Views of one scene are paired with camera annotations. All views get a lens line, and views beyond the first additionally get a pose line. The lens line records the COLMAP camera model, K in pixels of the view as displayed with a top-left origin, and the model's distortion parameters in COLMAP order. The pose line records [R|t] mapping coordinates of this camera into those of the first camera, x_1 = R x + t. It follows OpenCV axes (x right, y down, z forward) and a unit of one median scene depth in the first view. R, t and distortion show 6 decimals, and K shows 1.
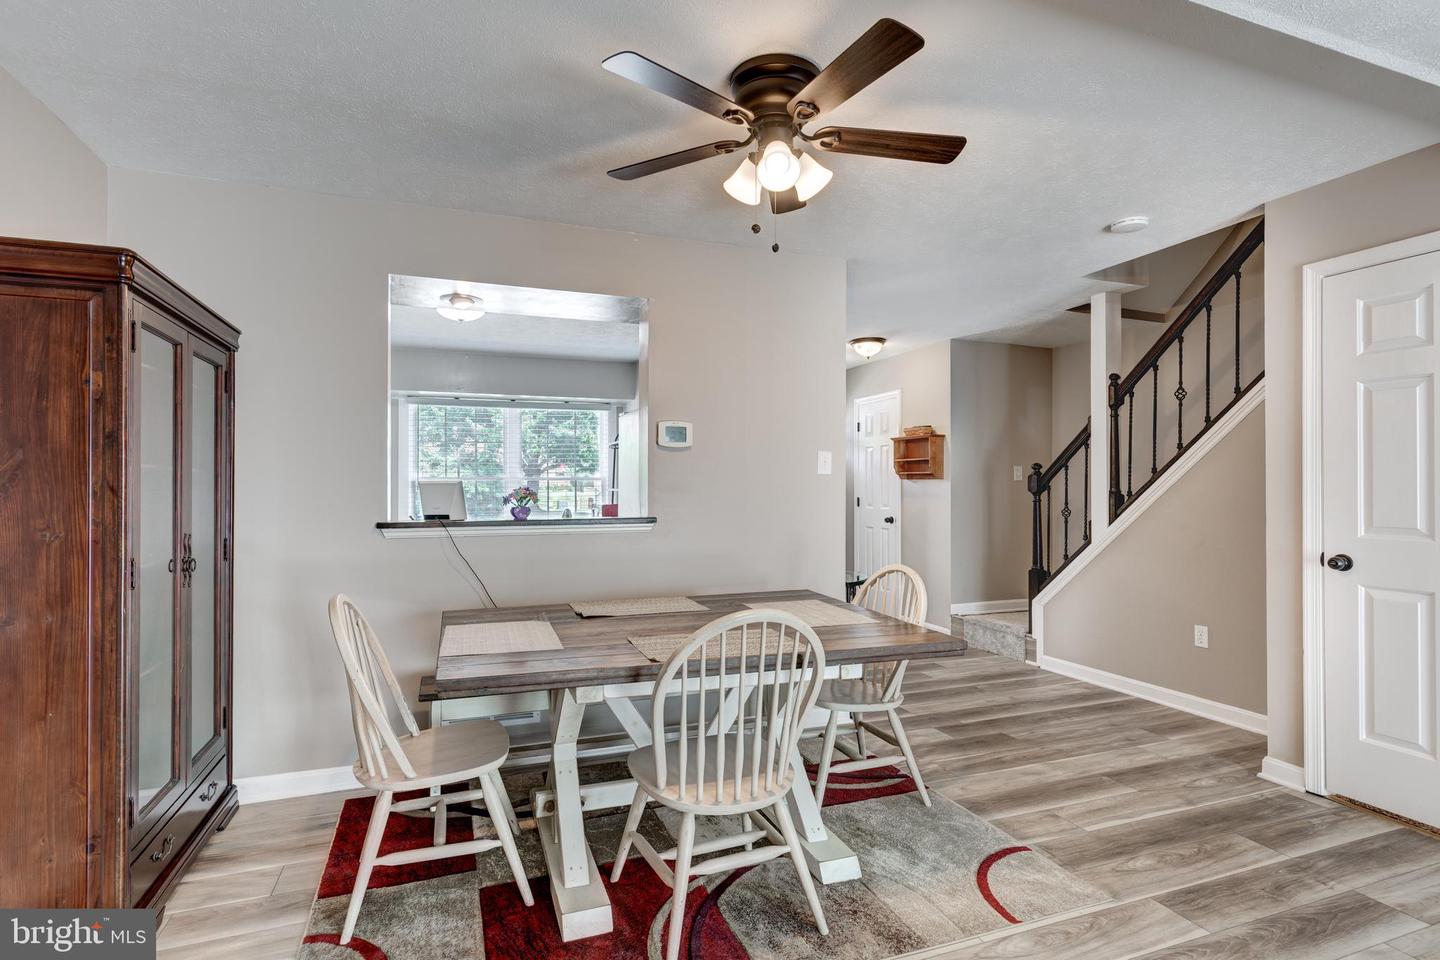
lens RADIAL K [[669.4, 0, 664.9], [0, 669.4, 483.2], [0, 0, 1]] dist [0.005516, -0.000088]
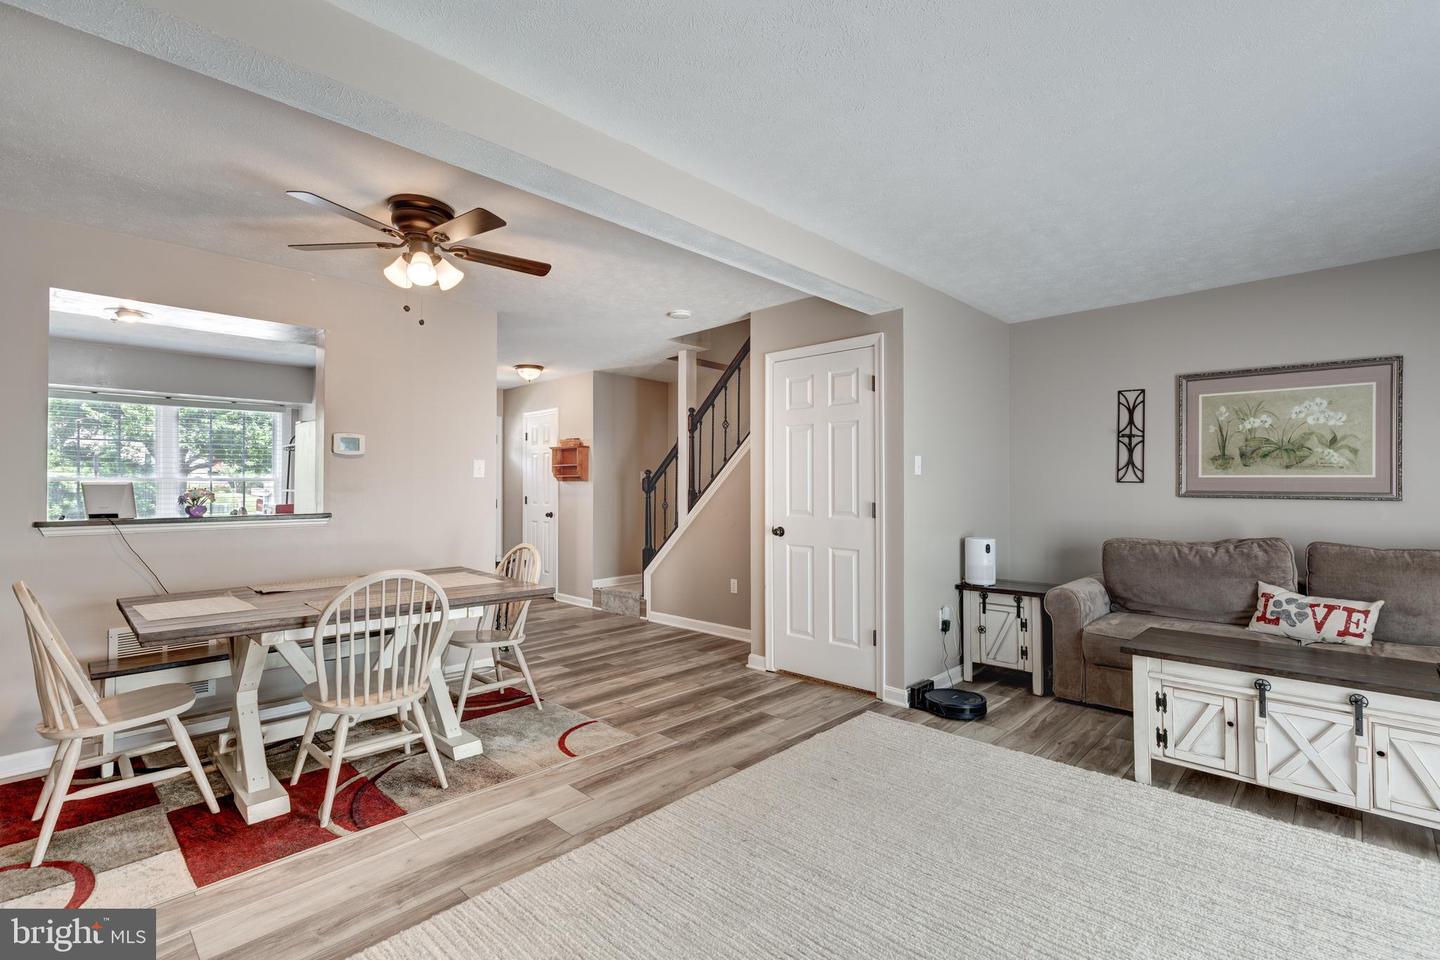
lens RADIAL K [[665.1, 0, 659.0], [0, 665.1, 477.7], [0, 0, 1]] dist [0.007977, -0.002077]
pose [[0.906800, 0.004801, 0.421534, 0.017951], [-0.001185, 0.999960, -0.008839, -0.002687], [-0.421560, 0.007516, 0.906770, -0.365642]]
